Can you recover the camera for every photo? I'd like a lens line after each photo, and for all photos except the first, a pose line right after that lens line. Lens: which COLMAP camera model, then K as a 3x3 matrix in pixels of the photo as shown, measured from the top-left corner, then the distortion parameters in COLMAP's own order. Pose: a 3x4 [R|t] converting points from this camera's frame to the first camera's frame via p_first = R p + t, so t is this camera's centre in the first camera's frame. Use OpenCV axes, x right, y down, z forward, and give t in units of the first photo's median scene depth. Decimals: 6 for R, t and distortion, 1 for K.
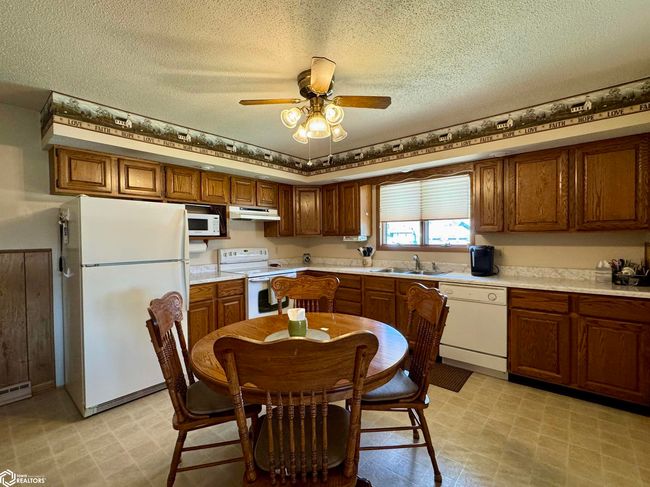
lens RADIAL K [[301.2, 0, 325.0], [0, 301.2, 243.5], [0, 0, 1]] dist [-0.000397, -0.000015]
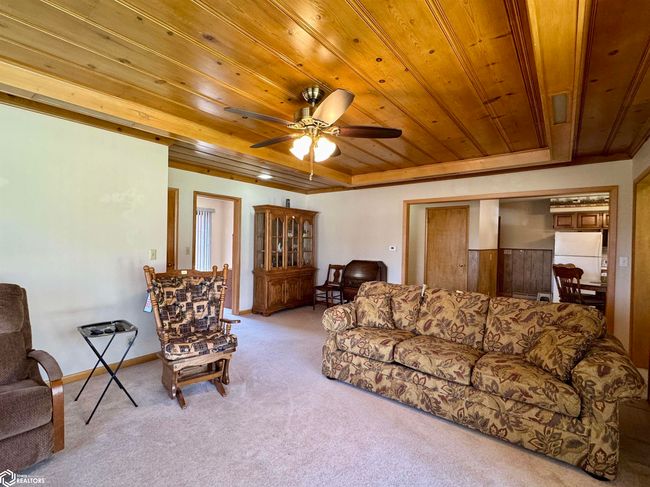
lens RADIAL K [[301.2, 0, 325.0], [0, 301.2, 243.5], [0, 0, 1]] dist [-0.000397, -0.000015]
pose [[0.044791, 0.016542, -0.998859, 1.399847], [-0.040252, 0.999081, 0.014740, 0.004612], [0.998185, 0.039546, 0.045416, -0.962559]]
